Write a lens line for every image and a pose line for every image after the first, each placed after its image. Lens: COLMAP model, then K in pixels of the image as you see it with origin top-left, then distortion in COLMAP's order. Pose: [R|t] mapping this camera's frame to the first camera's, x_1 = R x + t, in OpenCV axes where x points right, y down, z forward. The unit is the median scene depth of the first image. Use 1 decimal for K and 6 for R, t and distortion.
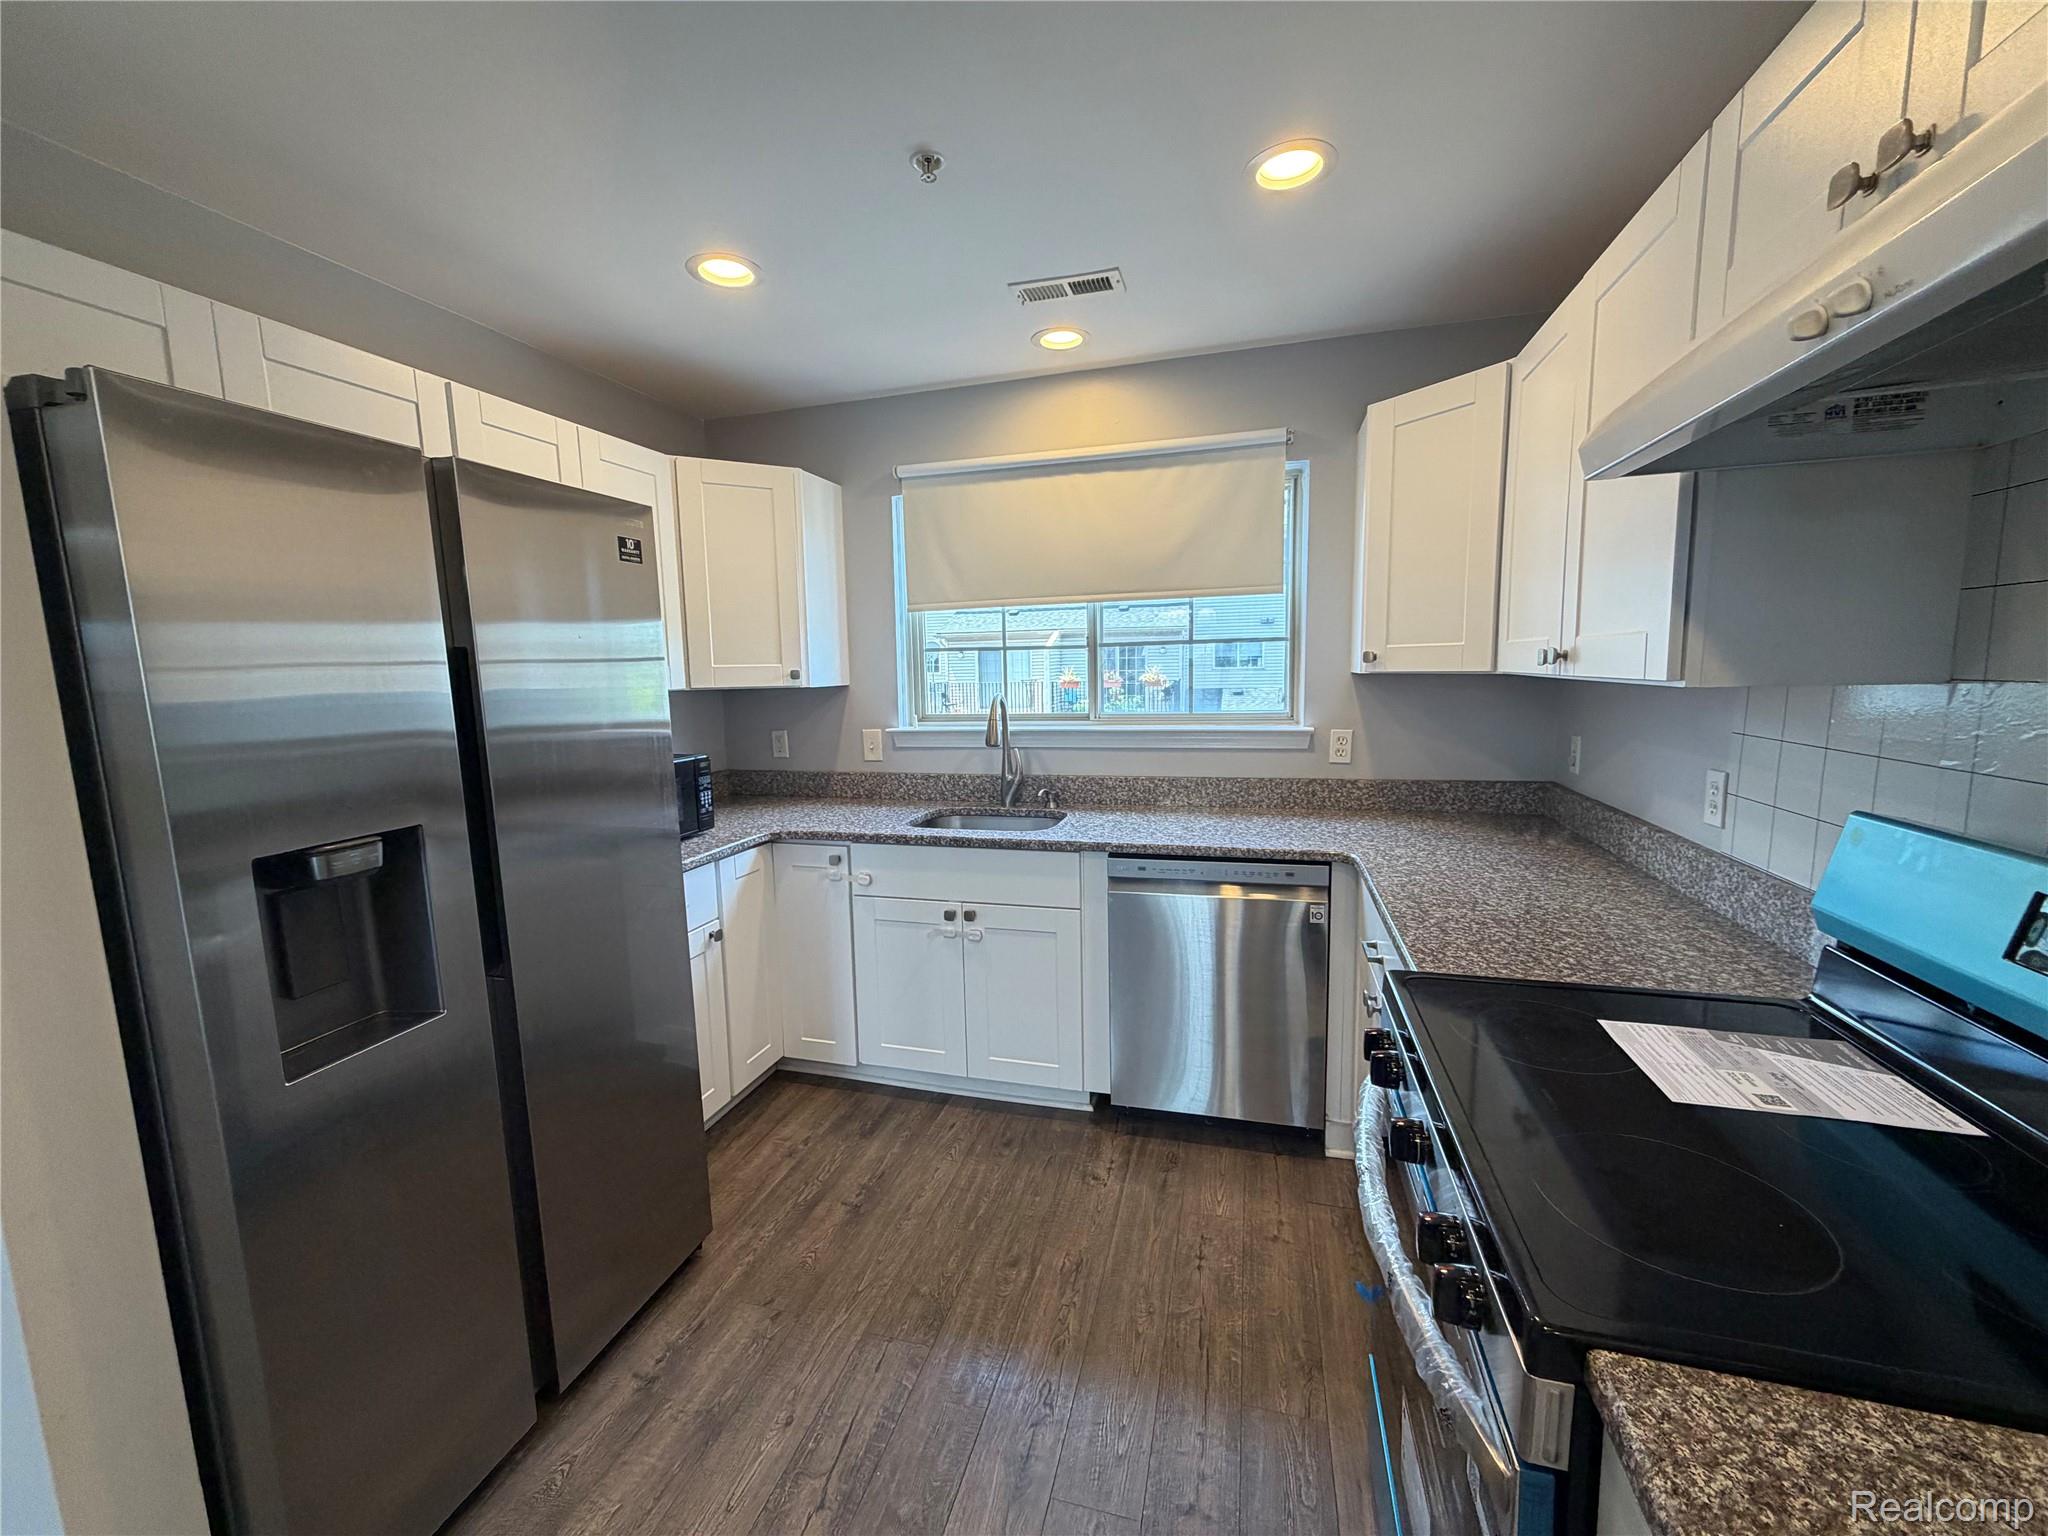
lens RADIAL K [[816.8, 0, 1019.7], [0, 816.8, 768.6], [0, 0, 1]] dist [0.001240, 0.000269]
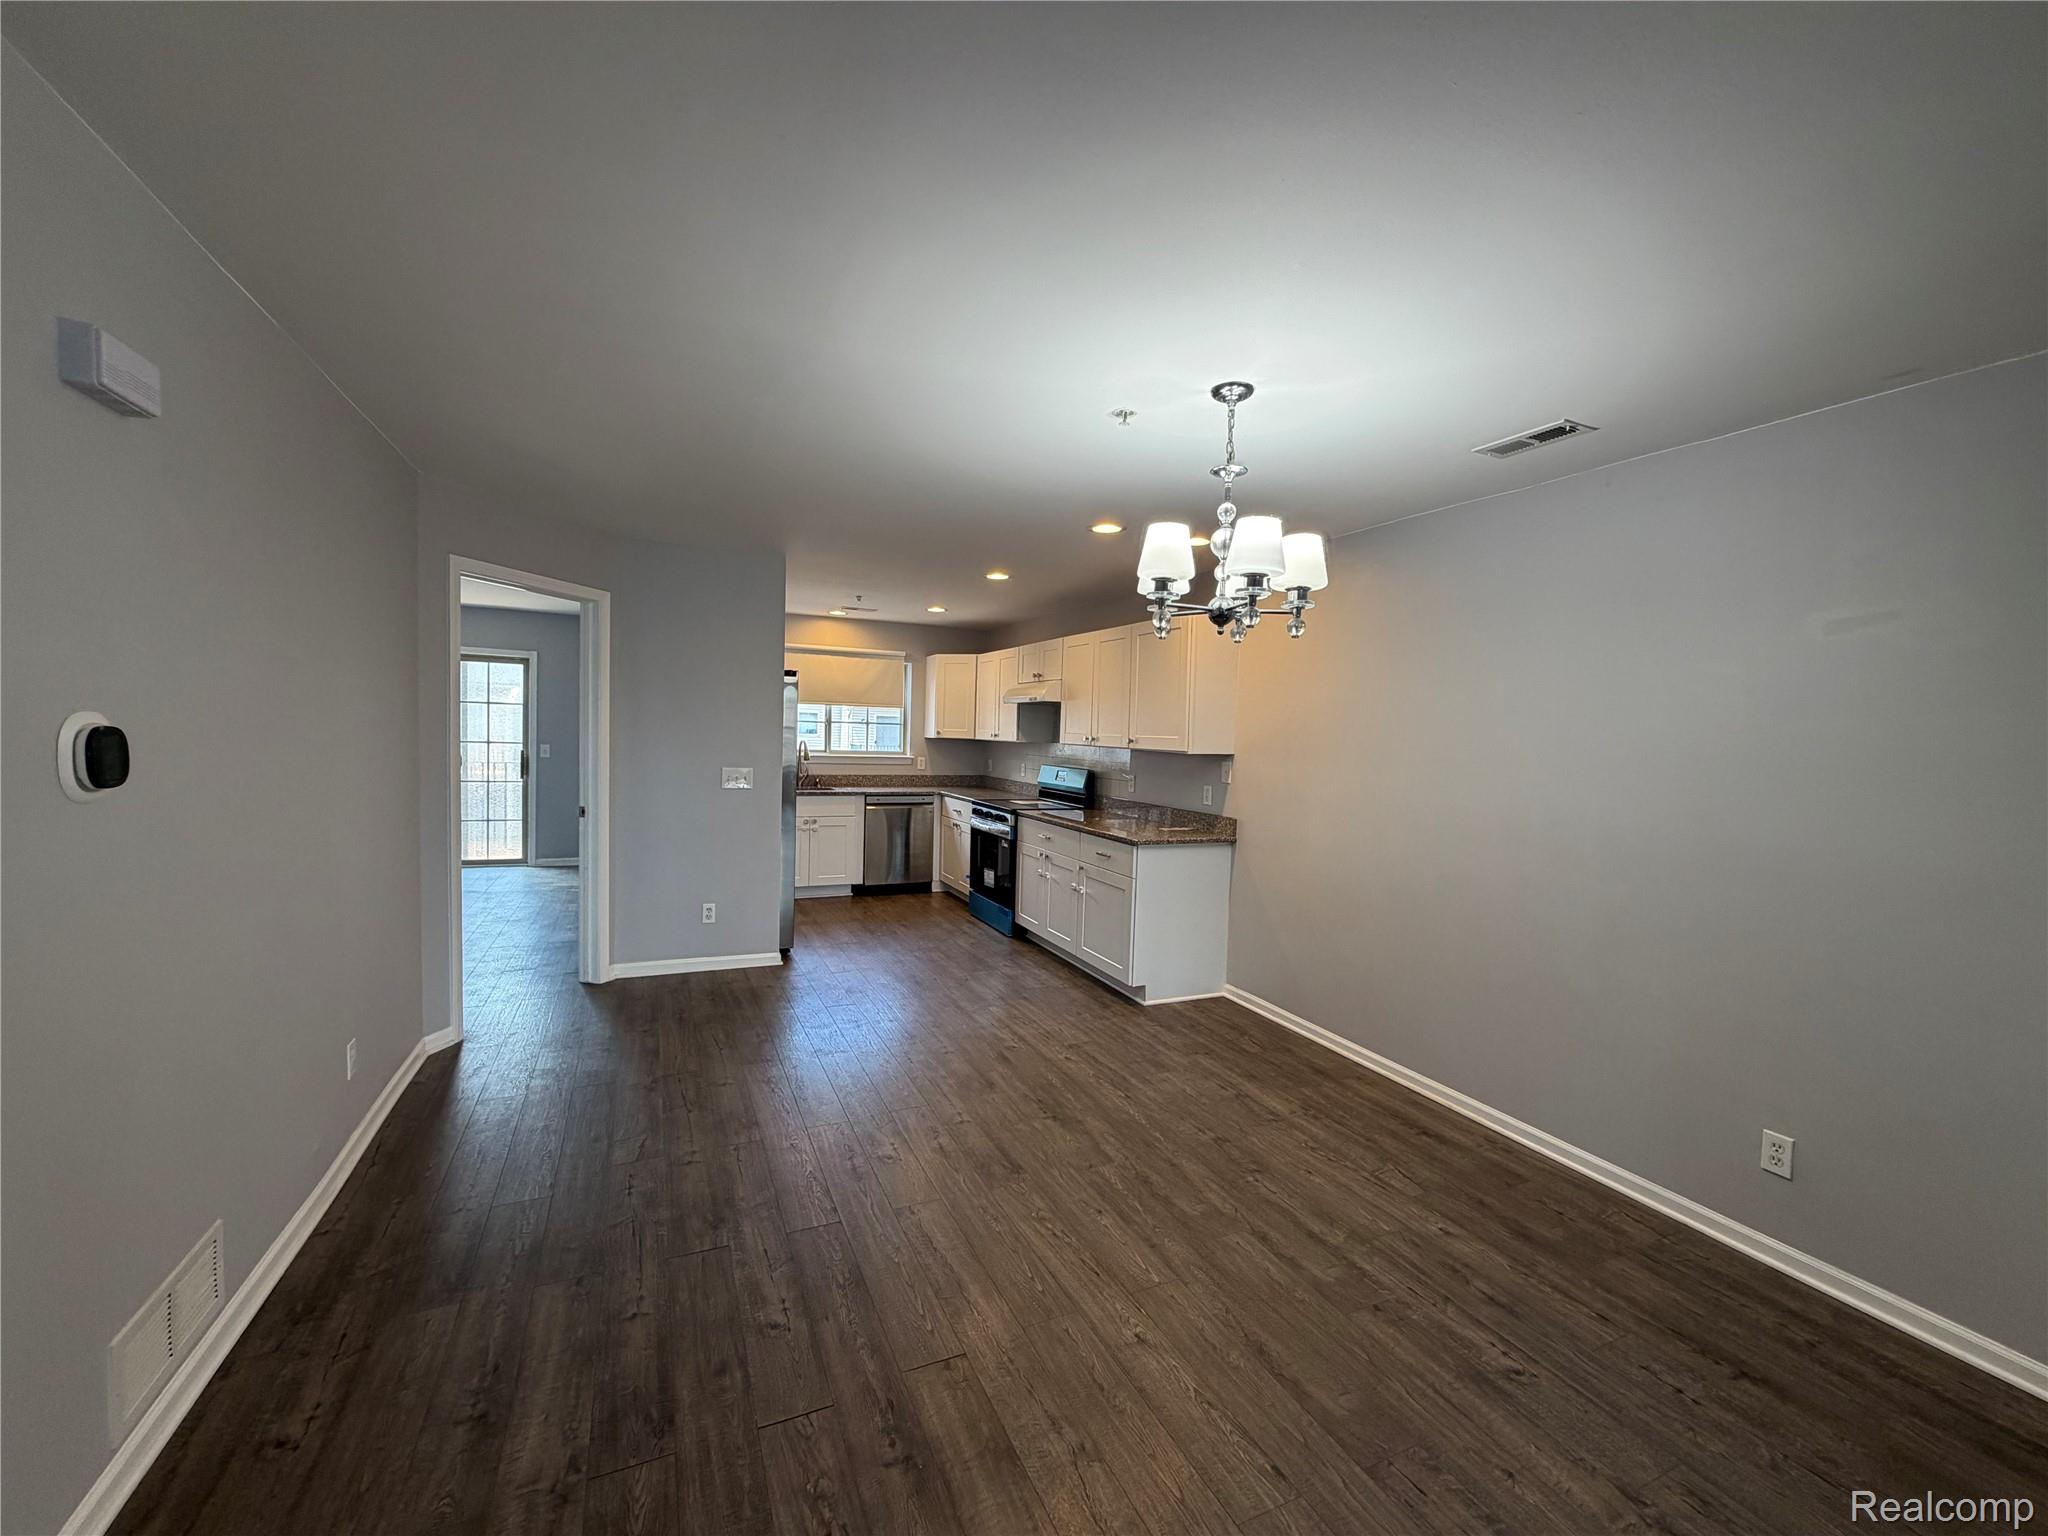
lens RADIAL K [[816.8, 0, 1019.7], [0, 816.8, 768.6], [0, 0, 1]] dist [0.001240, 0.000269]
pose [[0.761409, 0.018918, 0.647996, -1.256134], [0.033060, 0.997140, -0.067958, 0.206595], [-0.647428, 0.073166, 0.758606, -1.447838]]
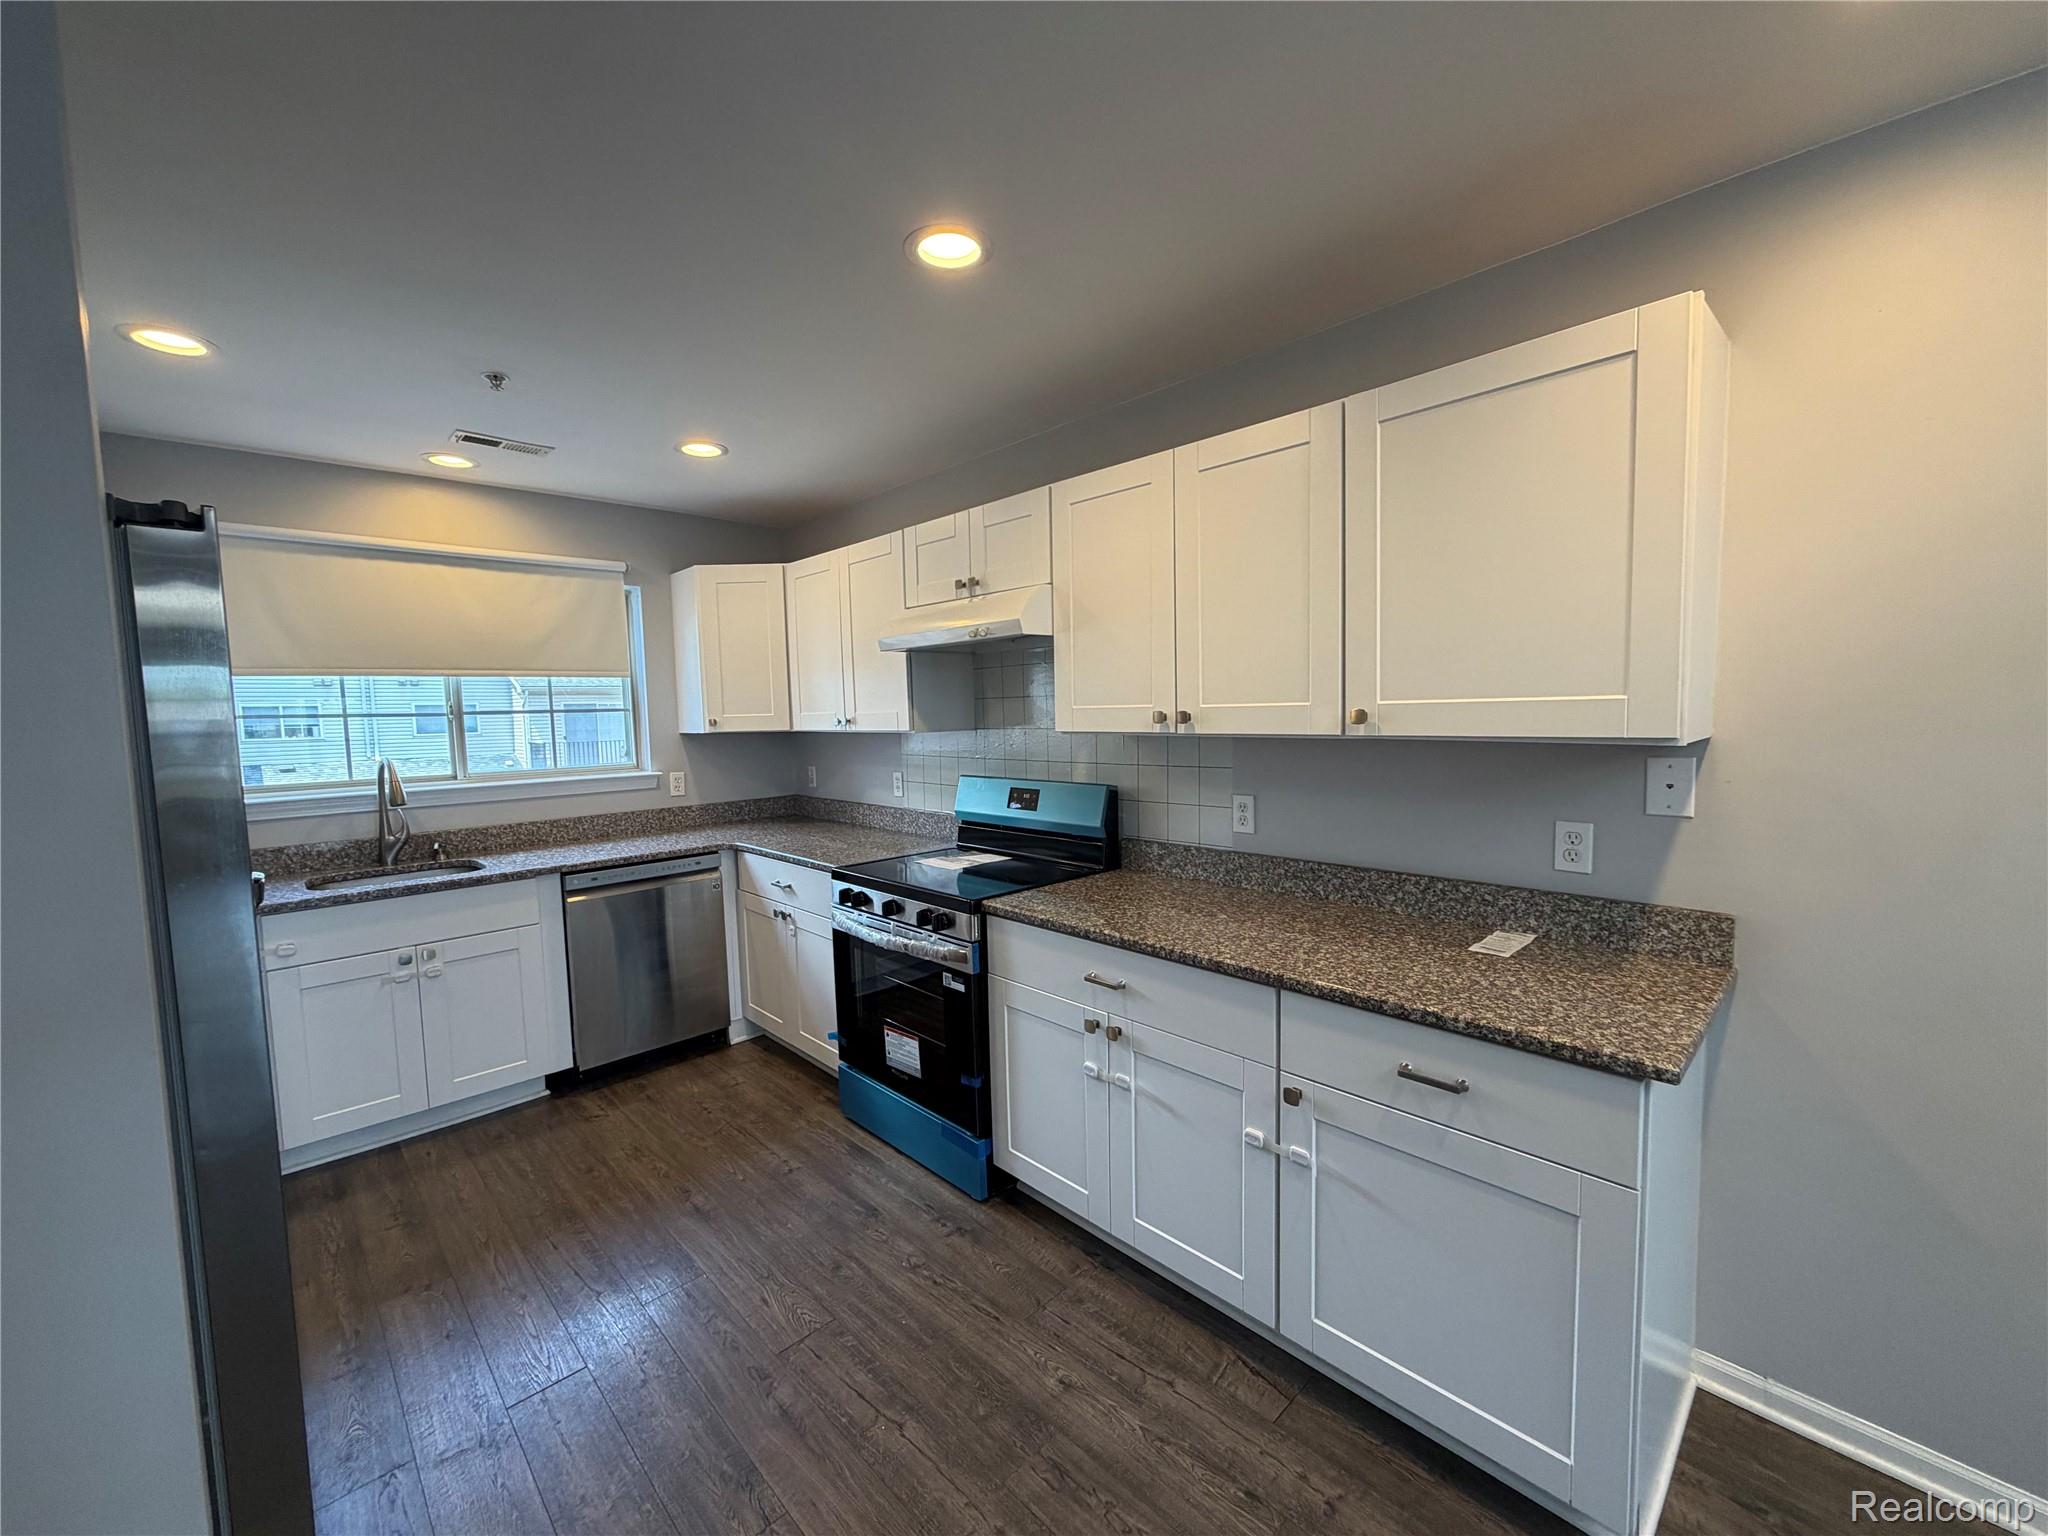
lens RADIAL K [[816.8, 0, 1019.7], [0, 816.8, 768.6], [0, 0, 1]] dist [0.001240, 0.000269]
pose [[0.506815, -0.053046, 0.860421, -0.580877], [0.121628, 0.992521, -0.010452, 0.036575], [-0.853431, 0.109948, 0.509477, -0.273236]]
